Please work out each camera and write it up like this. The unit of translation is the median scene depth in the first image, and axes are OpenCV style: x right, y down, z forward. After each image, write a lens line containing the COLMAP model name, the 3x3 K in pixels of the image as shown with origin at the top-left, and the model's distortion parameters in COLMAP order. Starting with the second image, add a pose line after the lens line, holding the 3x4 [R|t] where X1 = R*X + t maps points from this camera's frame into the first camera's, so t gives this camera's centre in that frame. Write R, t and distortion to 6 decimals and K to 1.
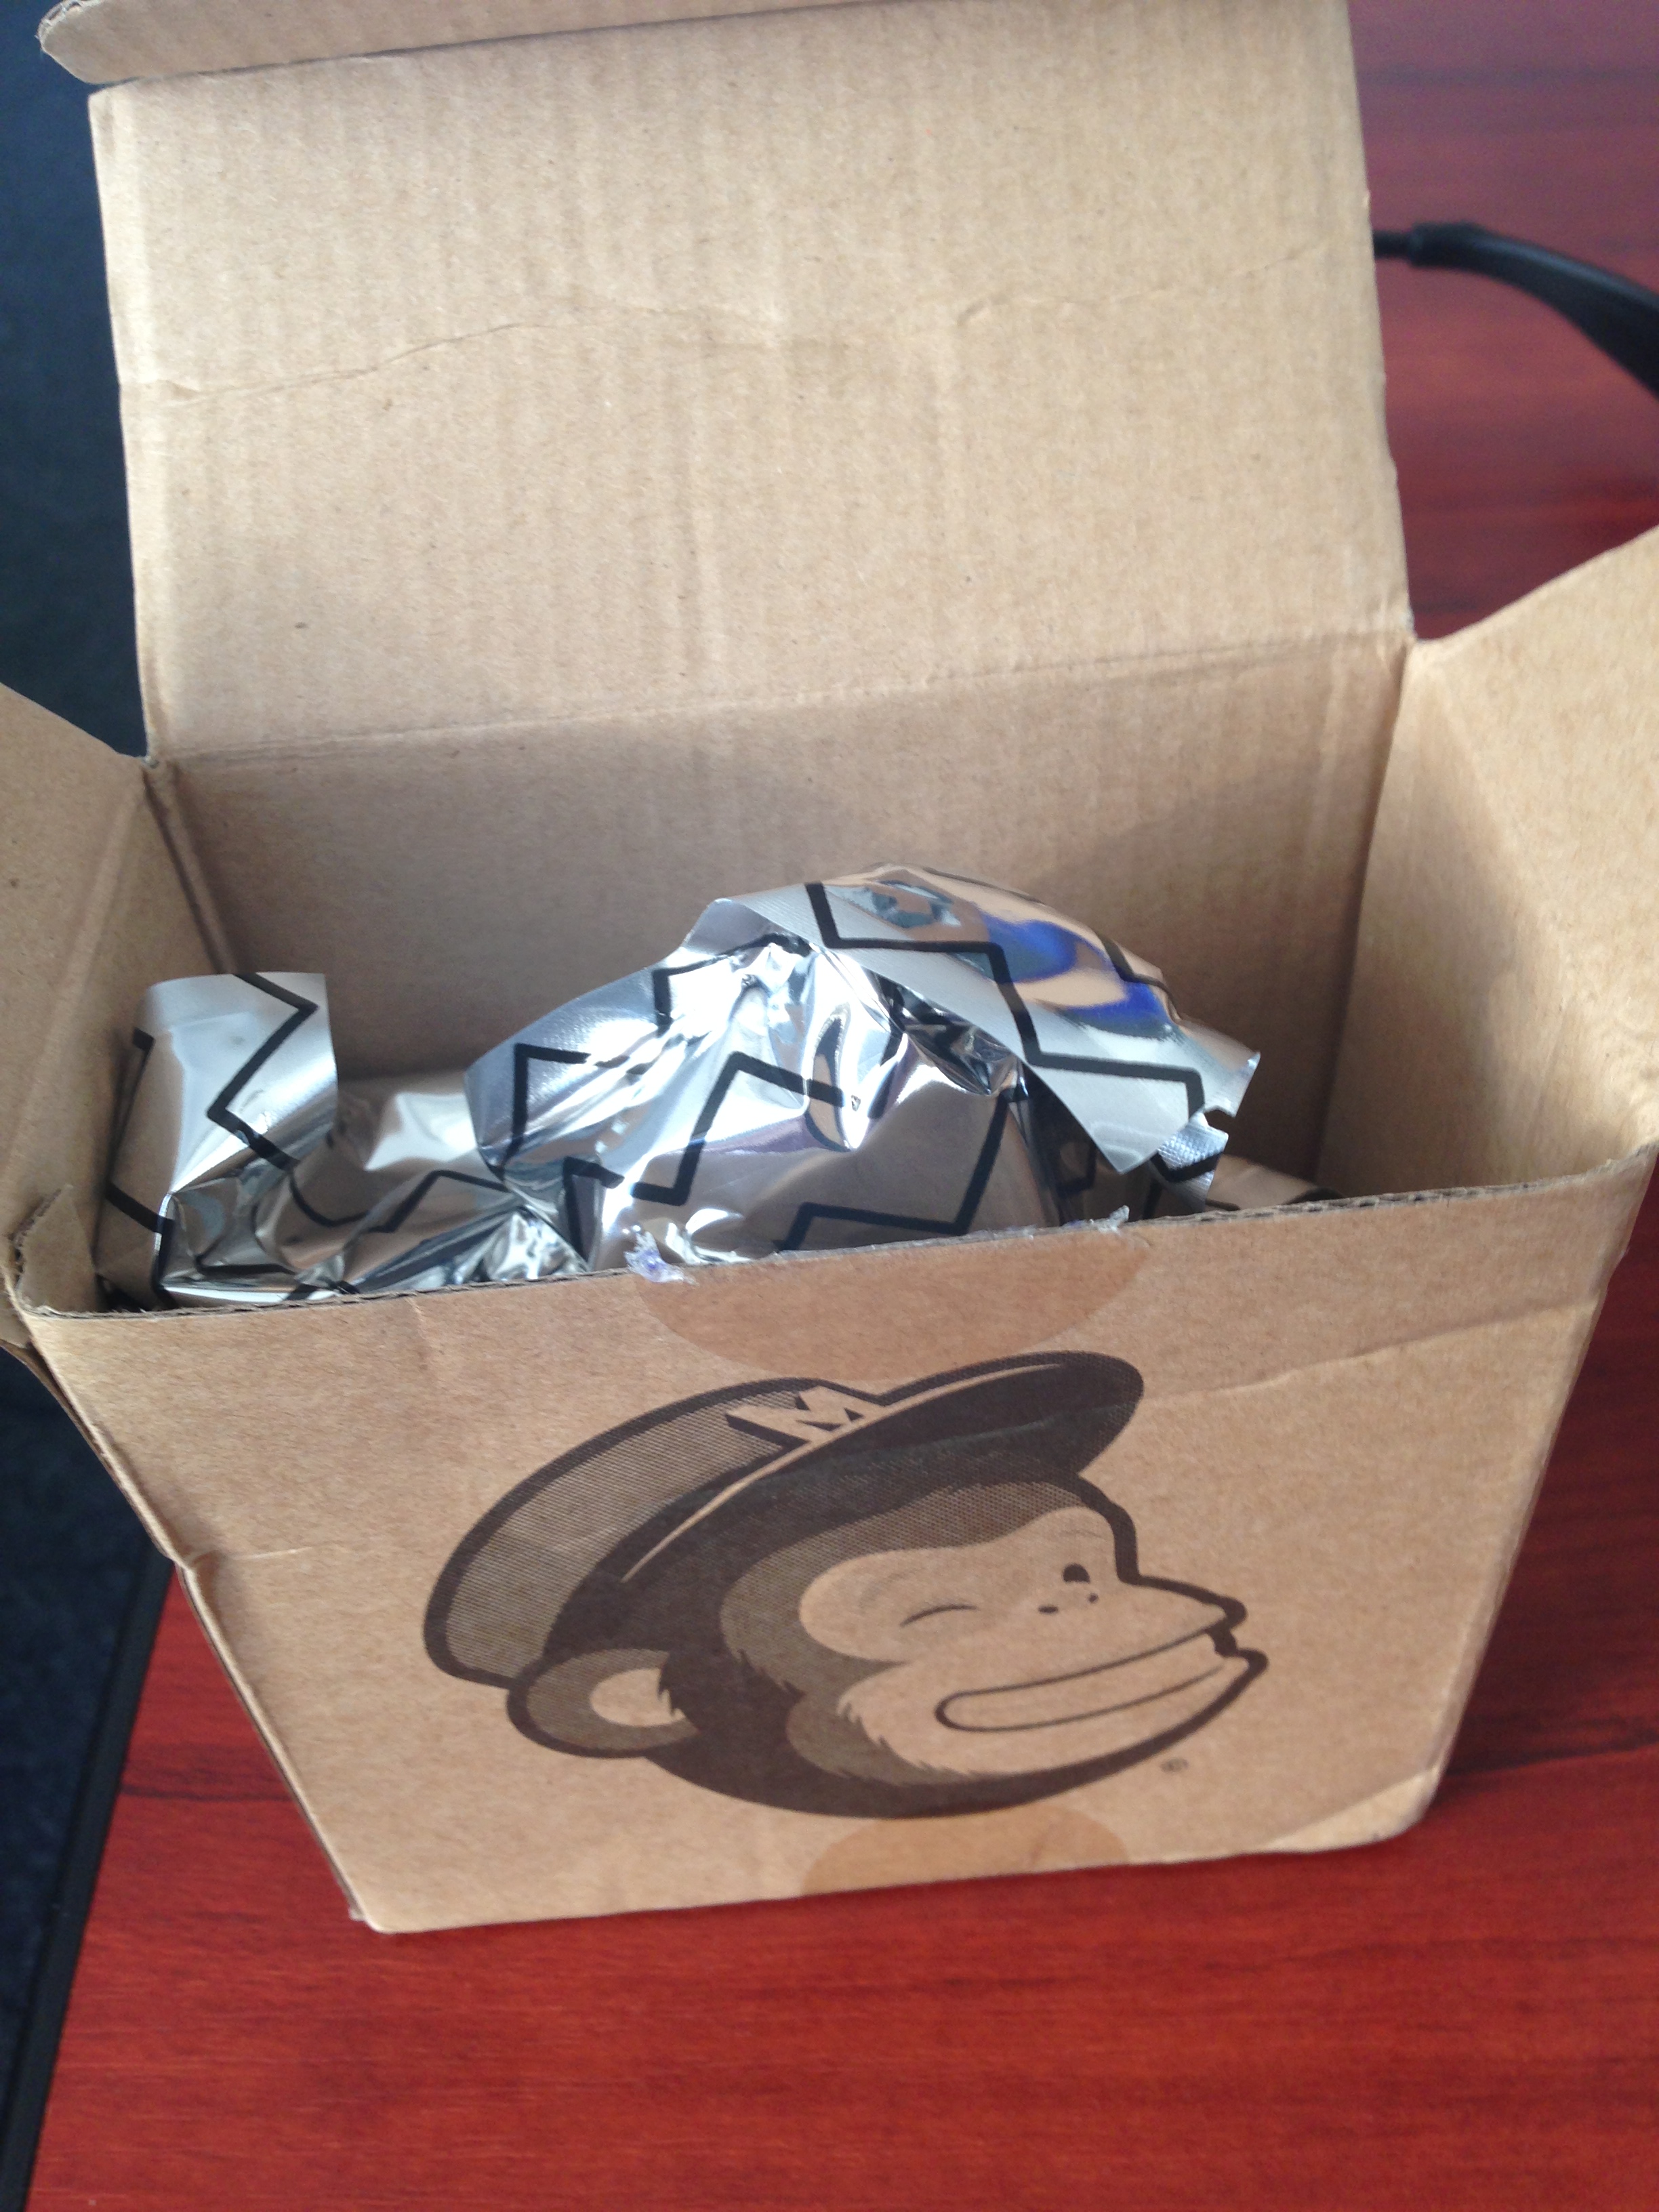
lens RADIAL K [[2125.4, 0, 829.5], [0, 2125.4, 1106.0], [0, 0, 1]] dist [0.064668, 0.012438]
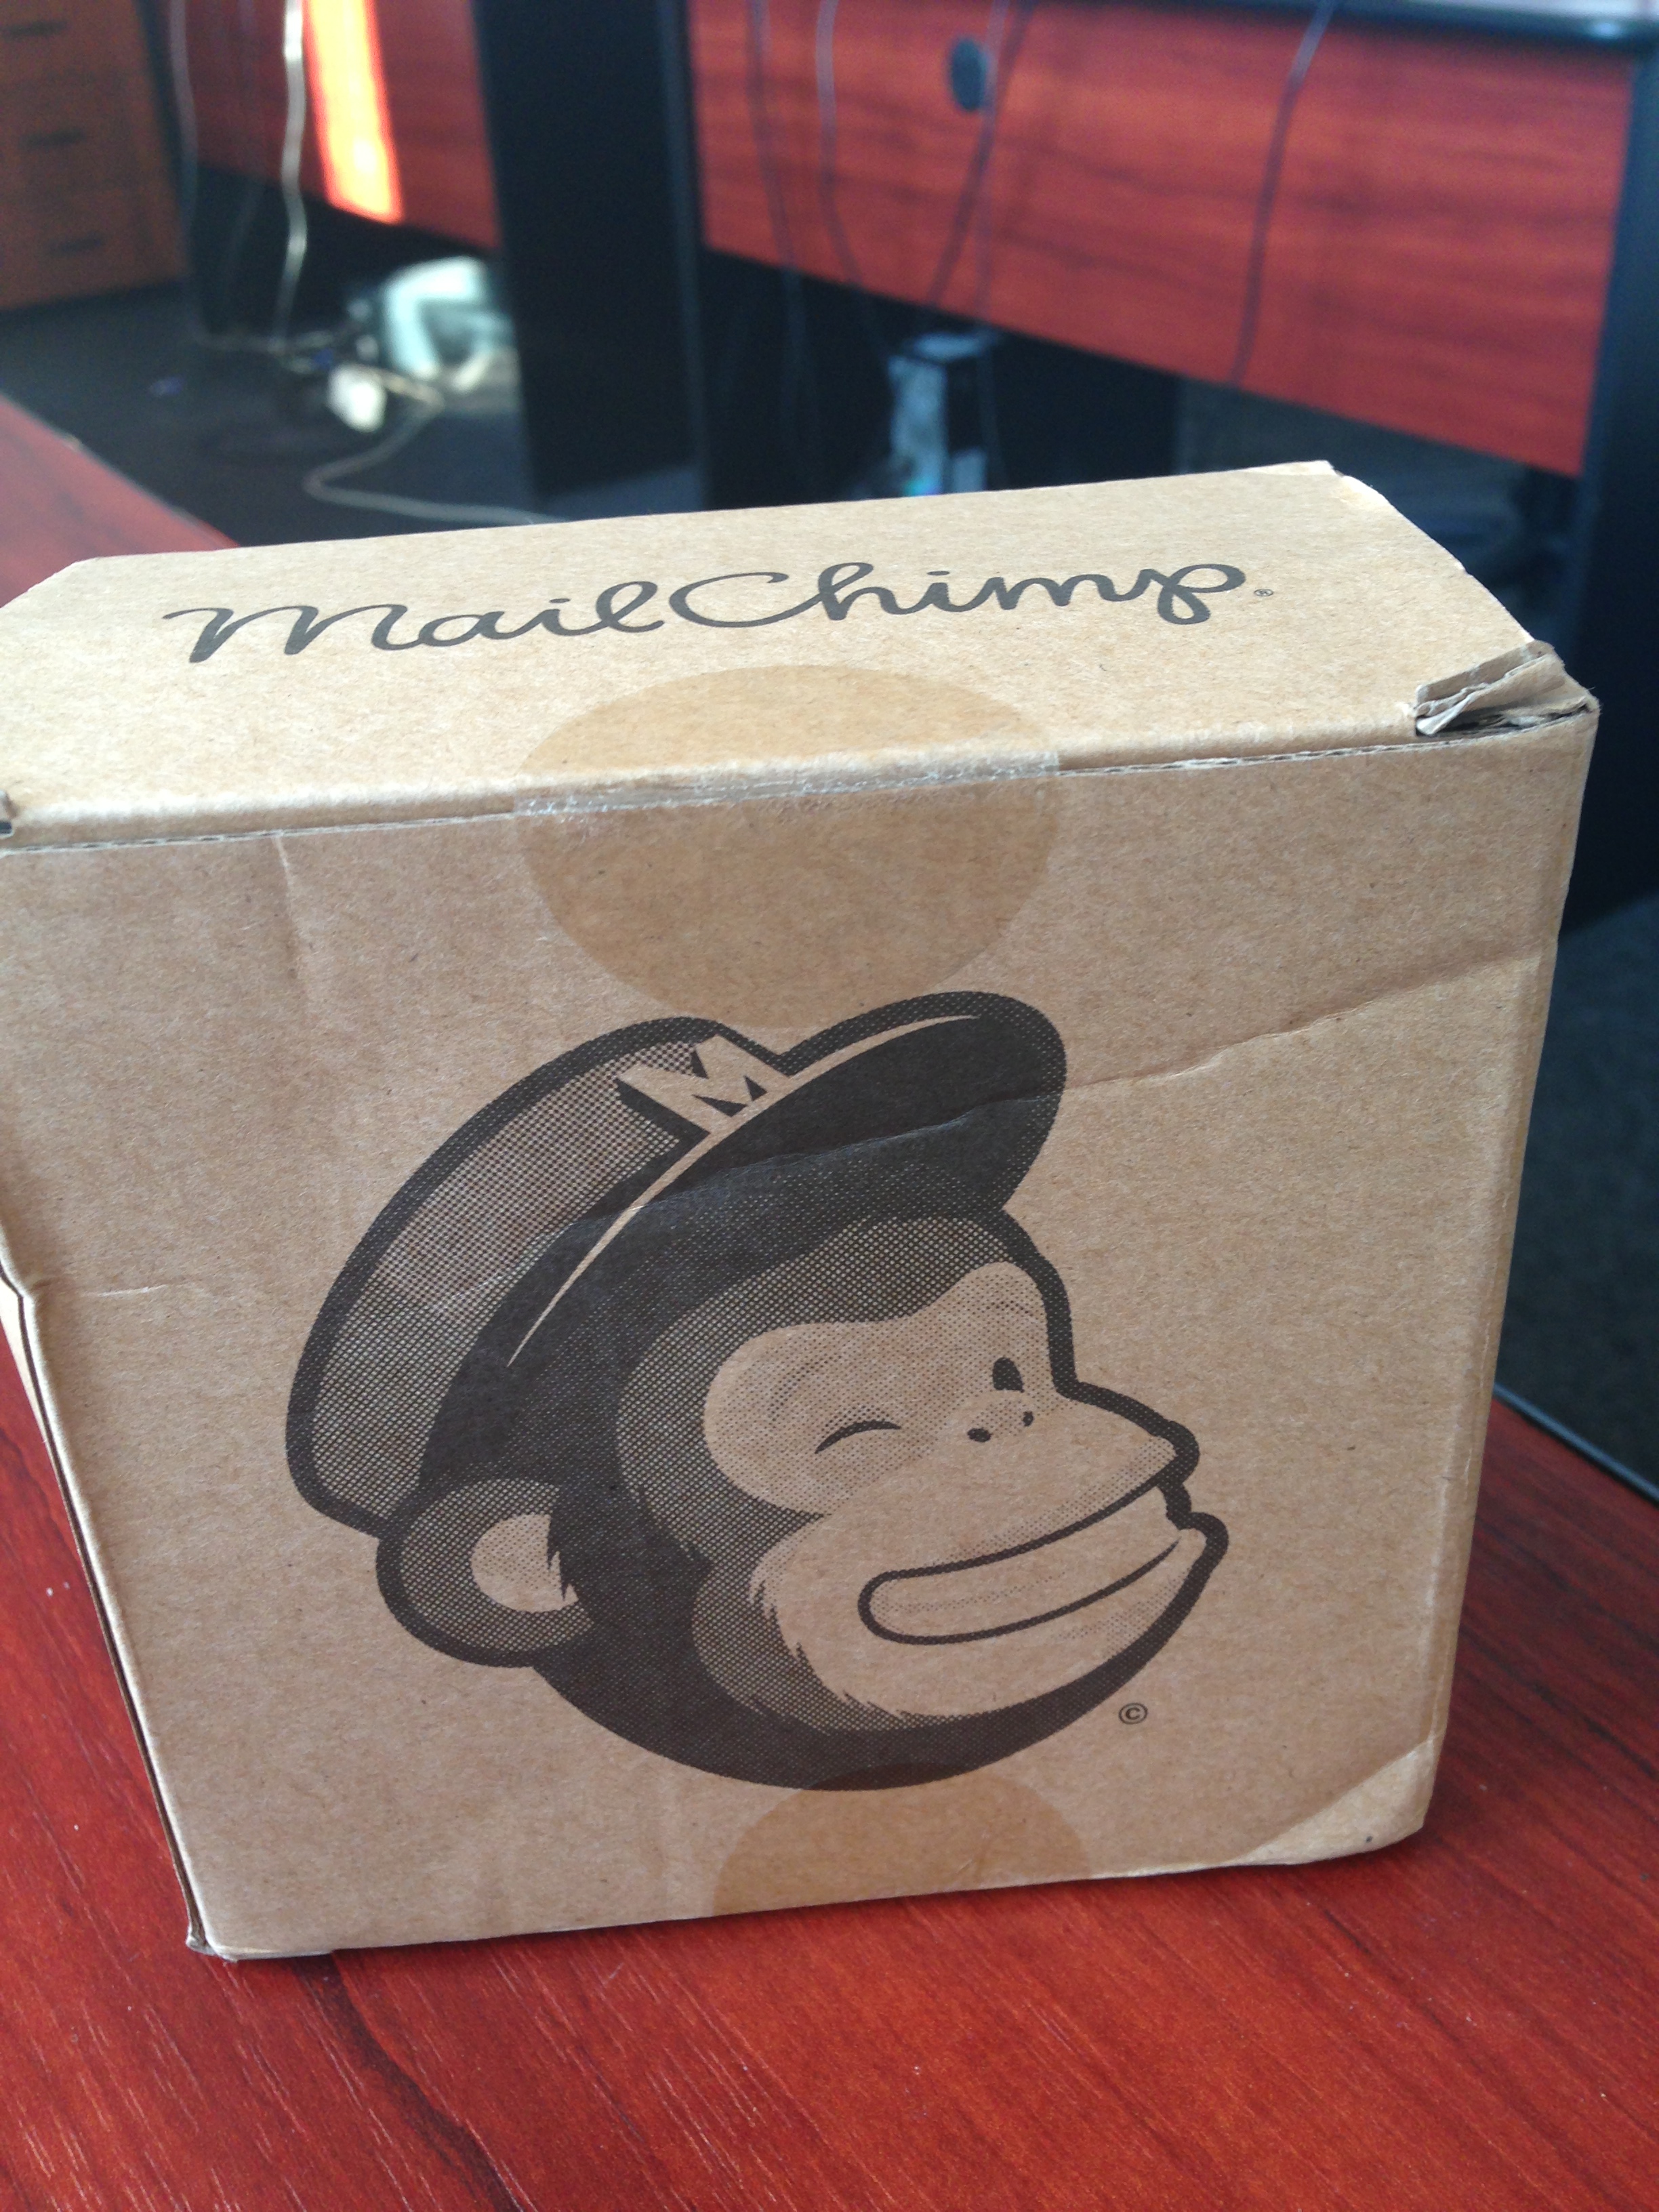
lens RADIAL K [[2125.4, 0, 829.5], [0, 2125.4, 1106.0], [0, 0, 1]] dist [0.064668, 0.012438]
pose [[0.999933, 0.011139, -0.003050, 0.042400], [-0.011549, 0.961771, -0.273612, 0.370265], [-0.000114, 0.273629, 0.961835, 0.096610]]
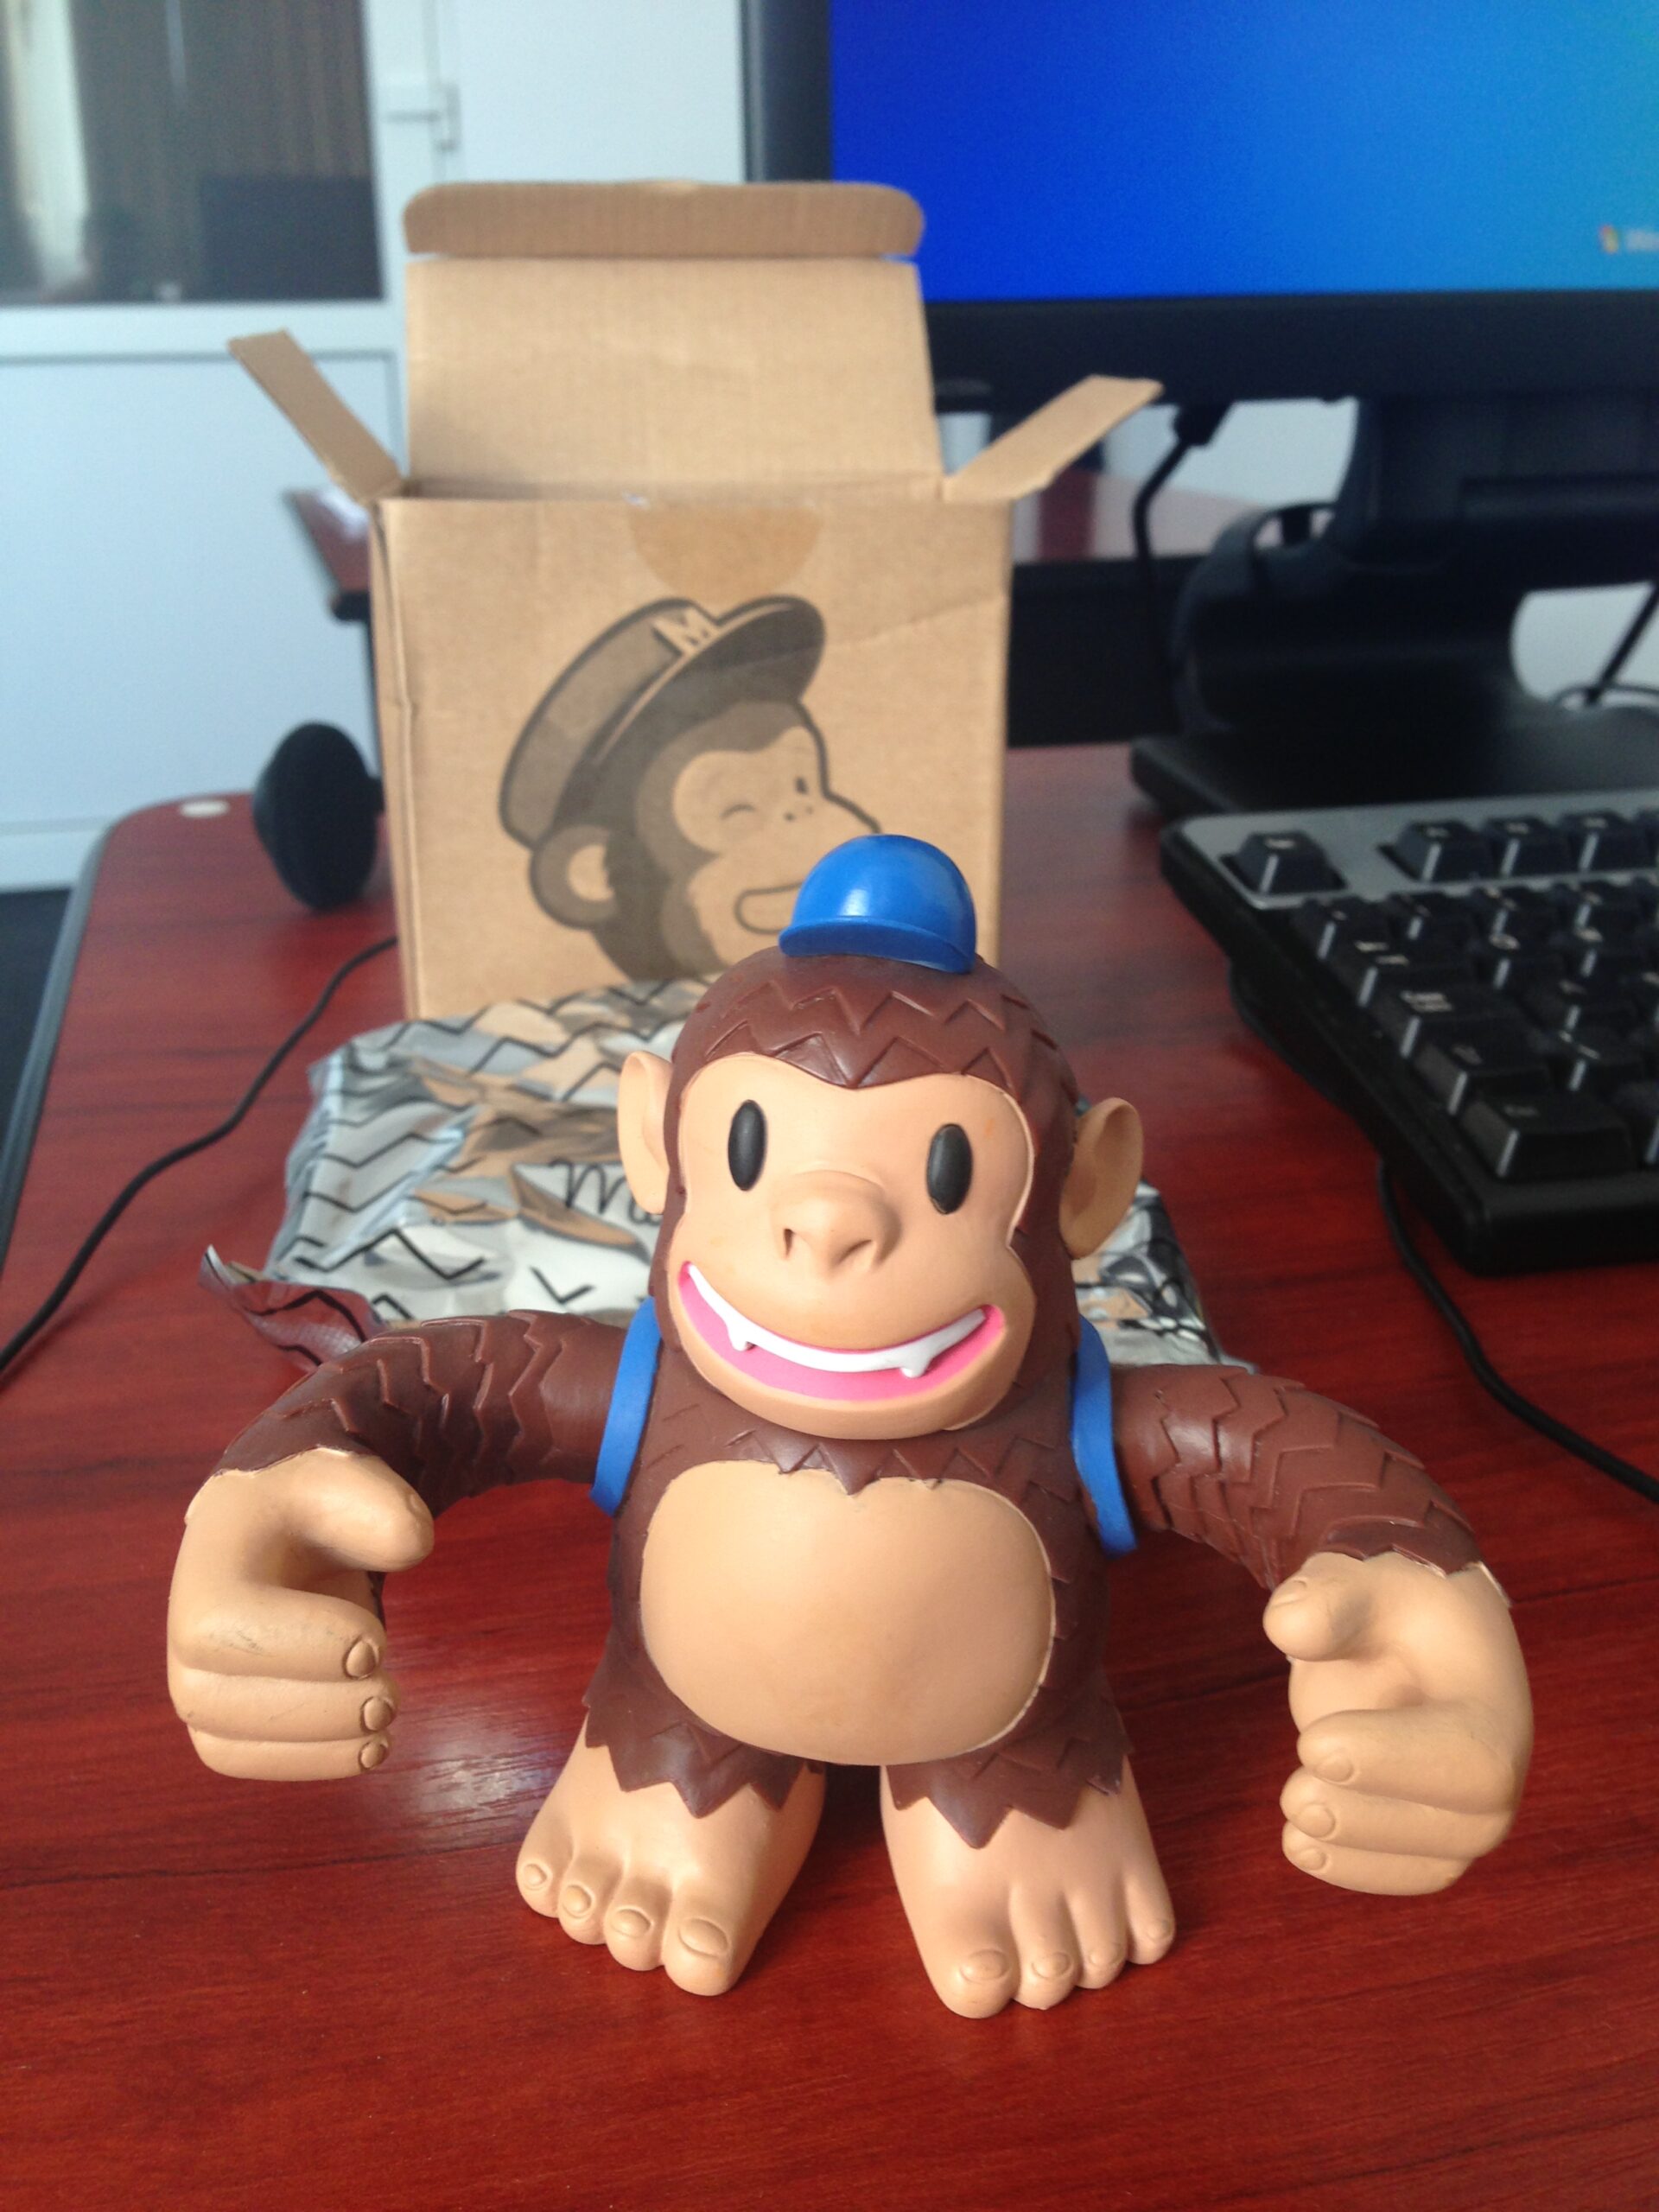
lens RADIAL K [[2125.4, 0, 829.5], [0, 2125.4, 1106.0], [0, 0, 1]] dist [0.064668, 0.012438]
pose [[0.995992, 0.045493, 0.077013, -0.009310], [-0.006010, 0.893090, -0.449837, 1.548703], [-0.089244, 0.447571, 0.889784, -0.832040]]
